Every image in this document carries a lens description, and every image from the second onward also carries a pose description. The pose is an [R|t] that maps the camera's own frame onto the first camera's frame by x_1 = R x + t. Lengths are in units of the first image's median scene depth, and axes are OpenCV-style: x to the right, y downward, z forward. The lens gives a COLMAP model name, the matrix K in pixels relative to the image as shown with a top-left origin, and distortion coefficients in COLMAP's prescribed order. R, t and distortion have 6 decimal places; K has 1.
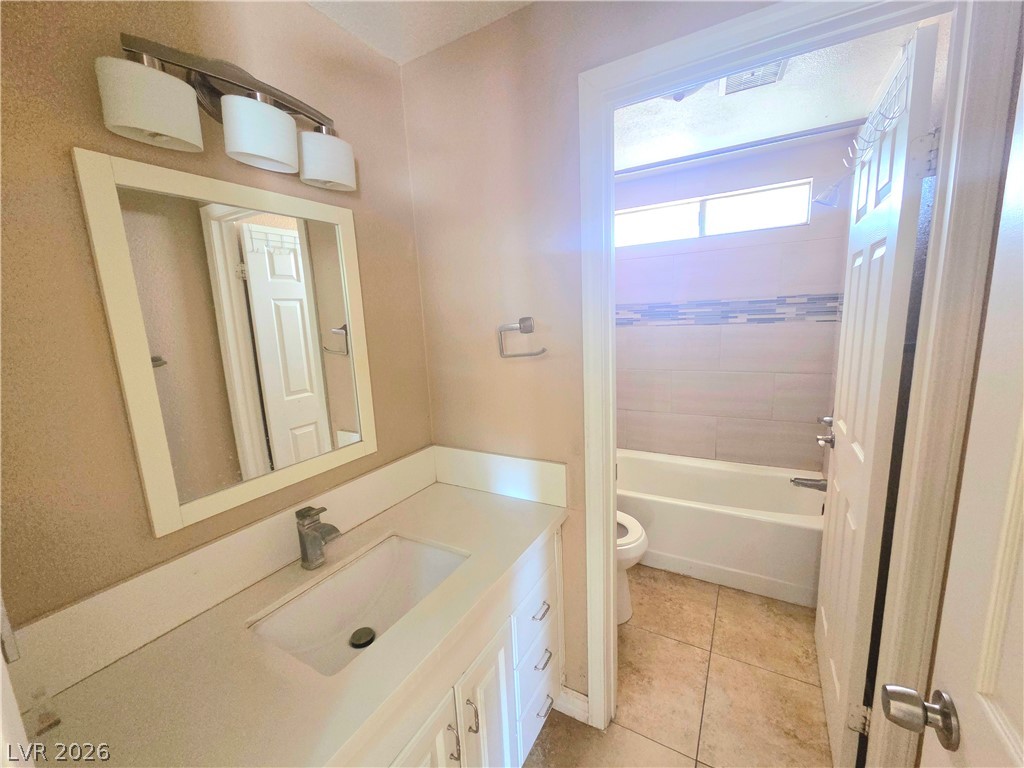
lens RADIAL K [[420.4, 0, 508.7], [0, 420.4, 381.5], [0, 0, 1]] dist [0.003146, -0.000366]
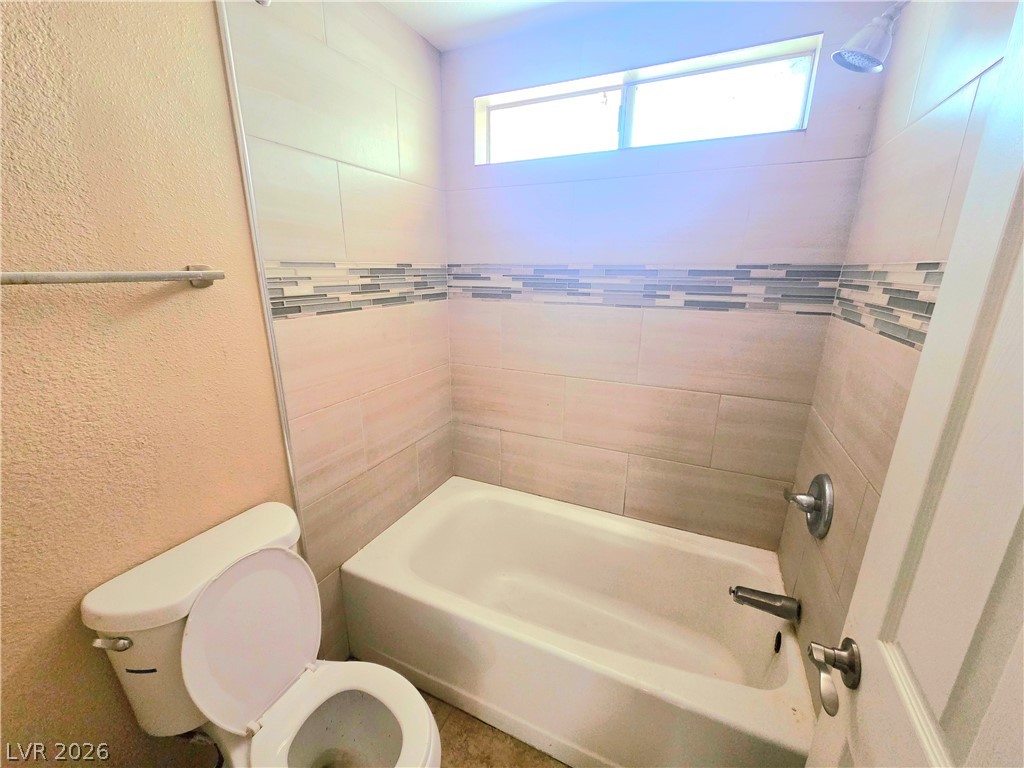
lens RADIAL K [[420.4, 0, 513.1], [0, 420.4, 387.2], [0, 0, 1]] dist [0.003146, -0.000366]
pose [[0.993378, 0.035848, 0.109157, 0.267399], [-0.046102, 0.994606, 0.092917, -0.072200], [-0.105238, -0.097334, 0.989672, 0.430709]]
